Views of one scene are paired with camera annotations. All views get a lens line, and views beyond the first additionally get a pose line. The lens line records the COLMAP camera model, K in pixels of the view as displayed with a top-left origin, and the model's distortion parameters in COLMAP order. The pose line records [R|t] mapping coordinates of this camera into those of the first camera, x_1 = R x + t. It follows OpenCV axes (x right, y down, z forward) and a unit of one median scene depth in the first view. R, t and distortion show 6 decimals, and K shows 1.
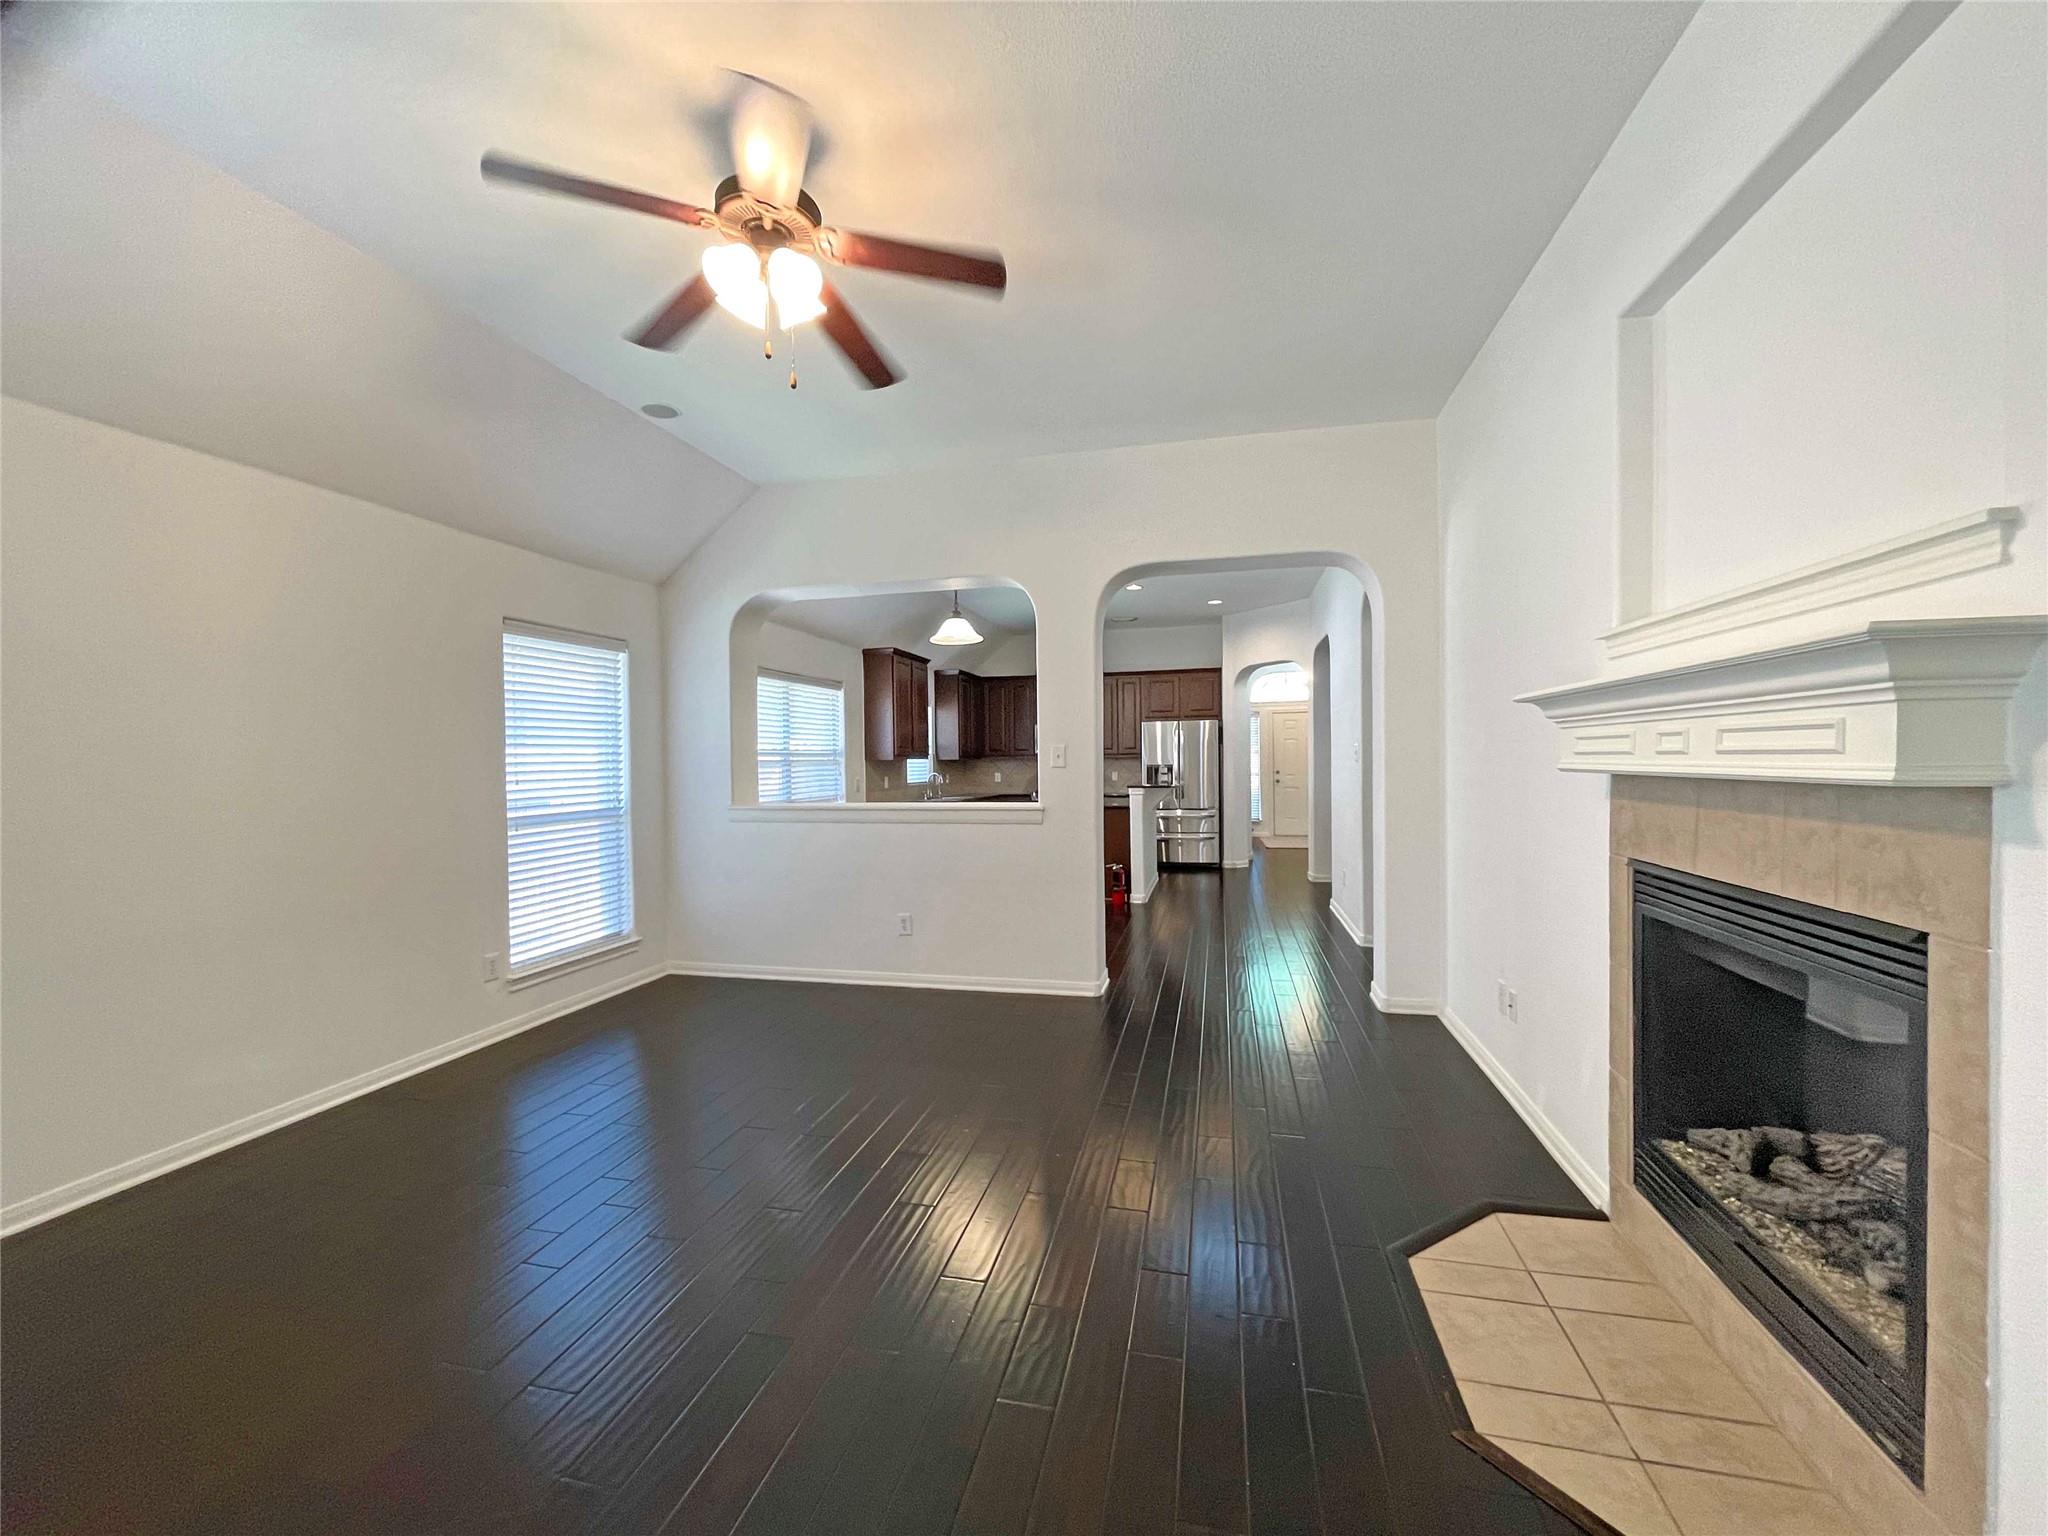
lens RADIAL K [[822.9, 0, 1030.0], [0, 822.9, 768.5], [0, 0, 1]] dist [-0.002582, -0.000919]
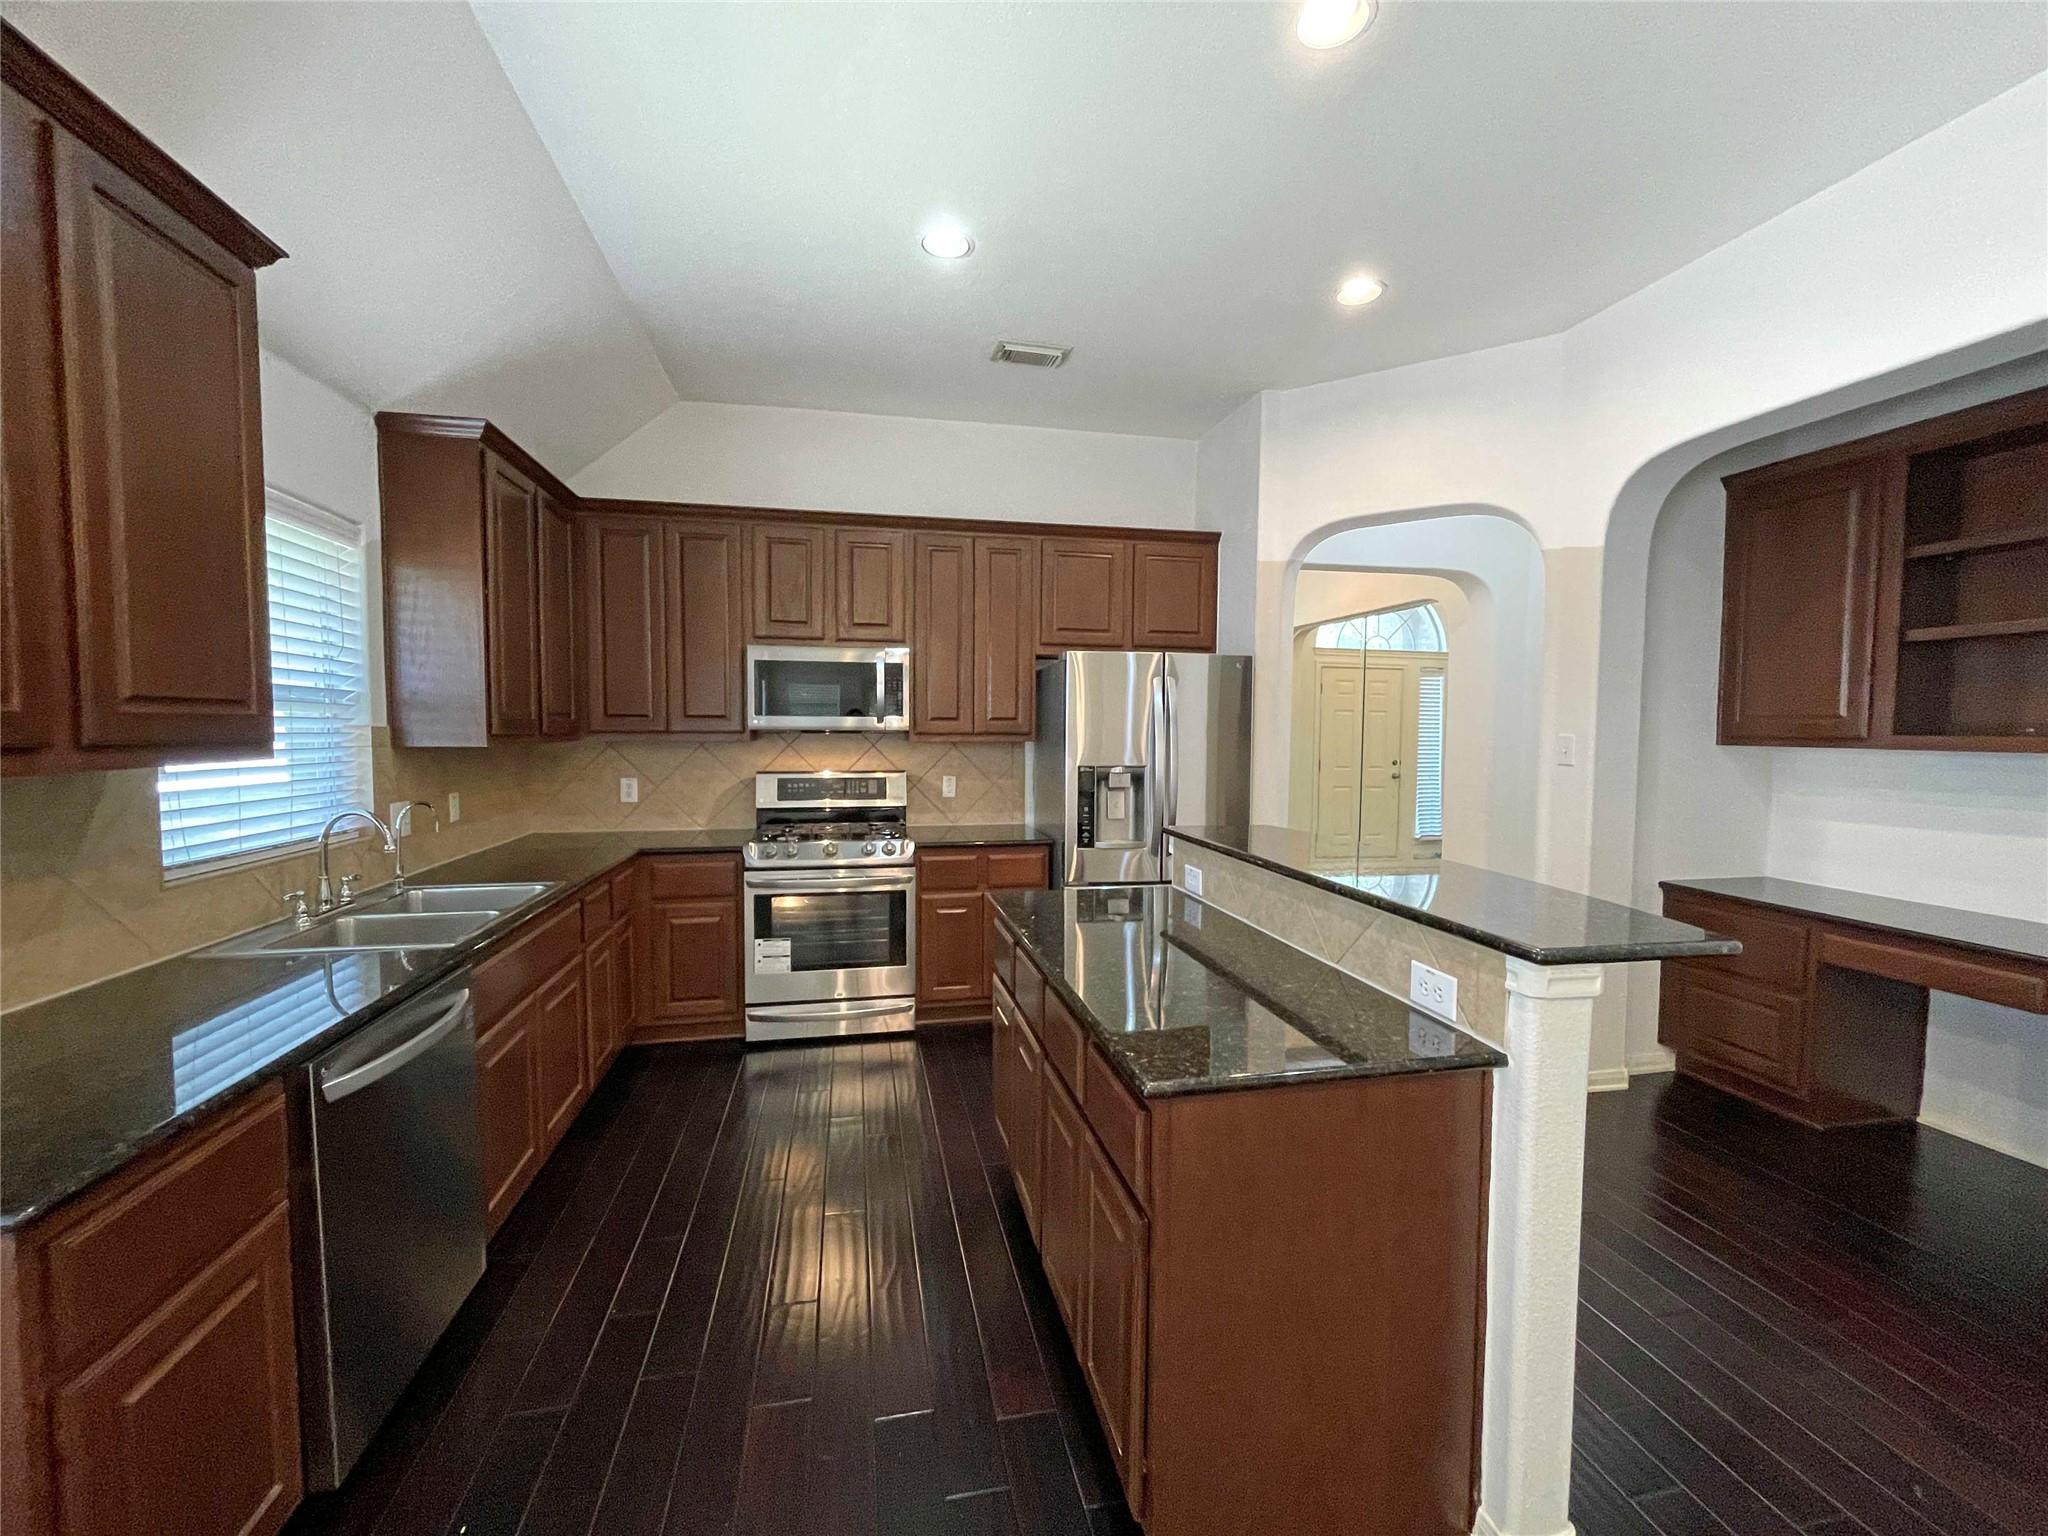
lens RADIAL K [[822.9, 0, 1025.7], [0, 822.9, 770.0], [0, 0, 1]] dist [-0.002582, -0.000919]
pose [[0.908381, -0.003494, 0.418129, -0.036213], [-0.012283, 0.999311, 0.035035, -0.015327], [-0.417963, -0.036961, 0.907712, 0.671735]]
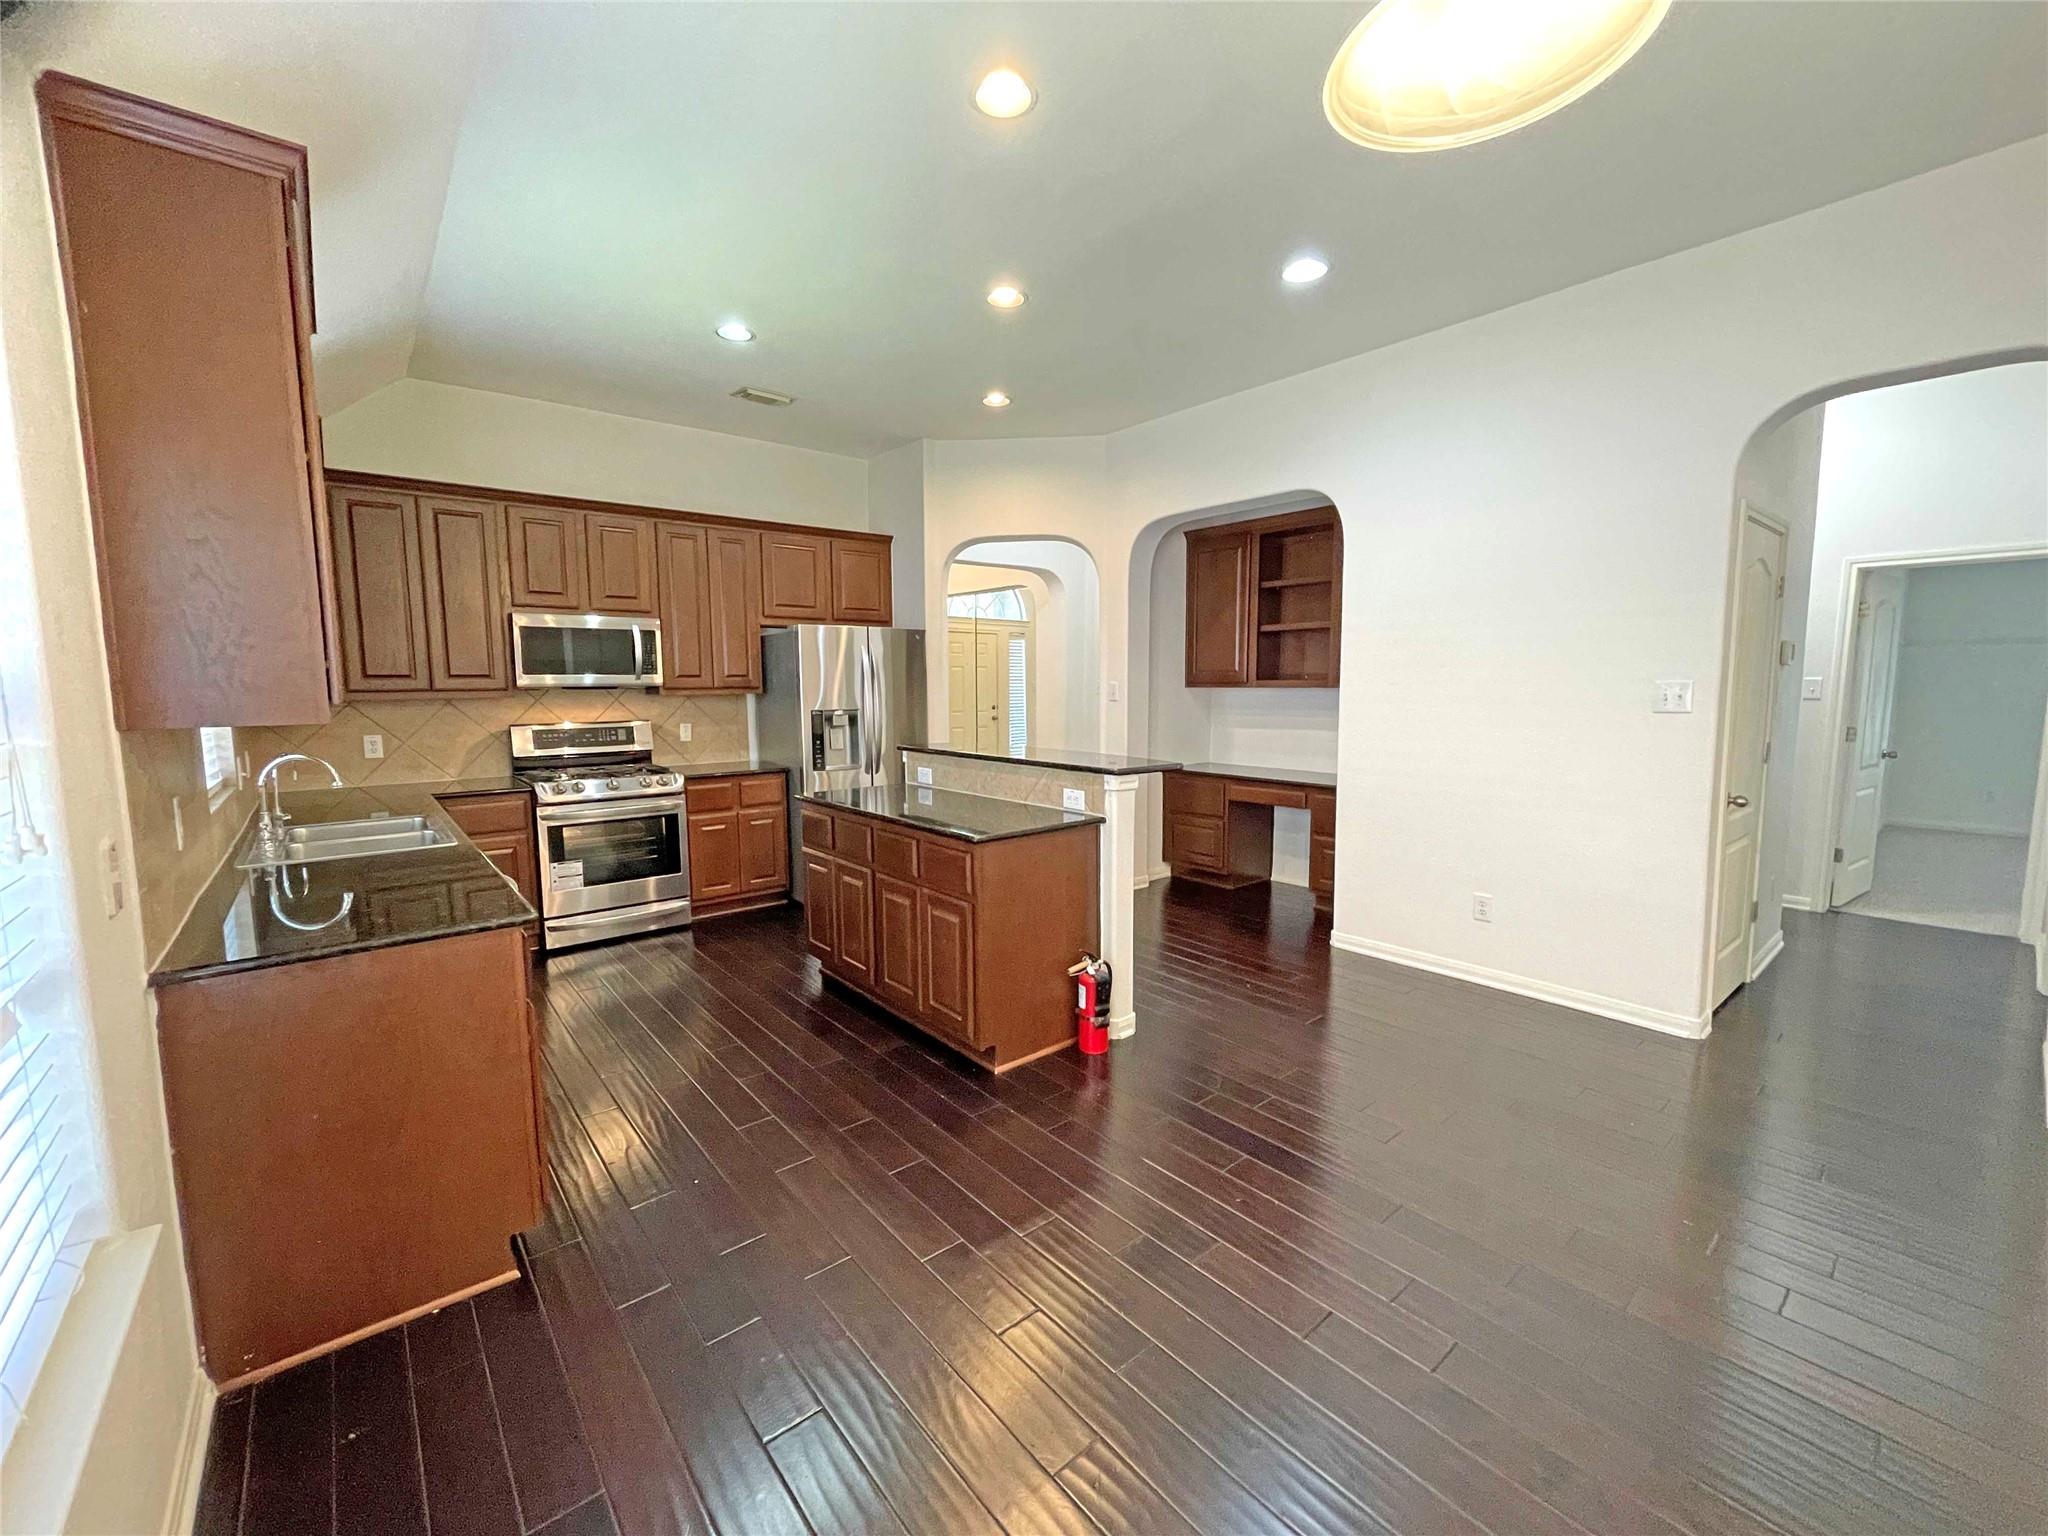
lens RADIAL K [[822.9, 0, 1019.5], [0, 822.9, 767.9], [0, 0, 1]] dist [-0.002582, -0.000919]
pose [[0.609175, -0.073069, 0.789662, -0.180500], [0.008021, 0.996263, 0.085998, -0.011668], [-0.792995, -0.046054, 0.607485, 0.592266]]
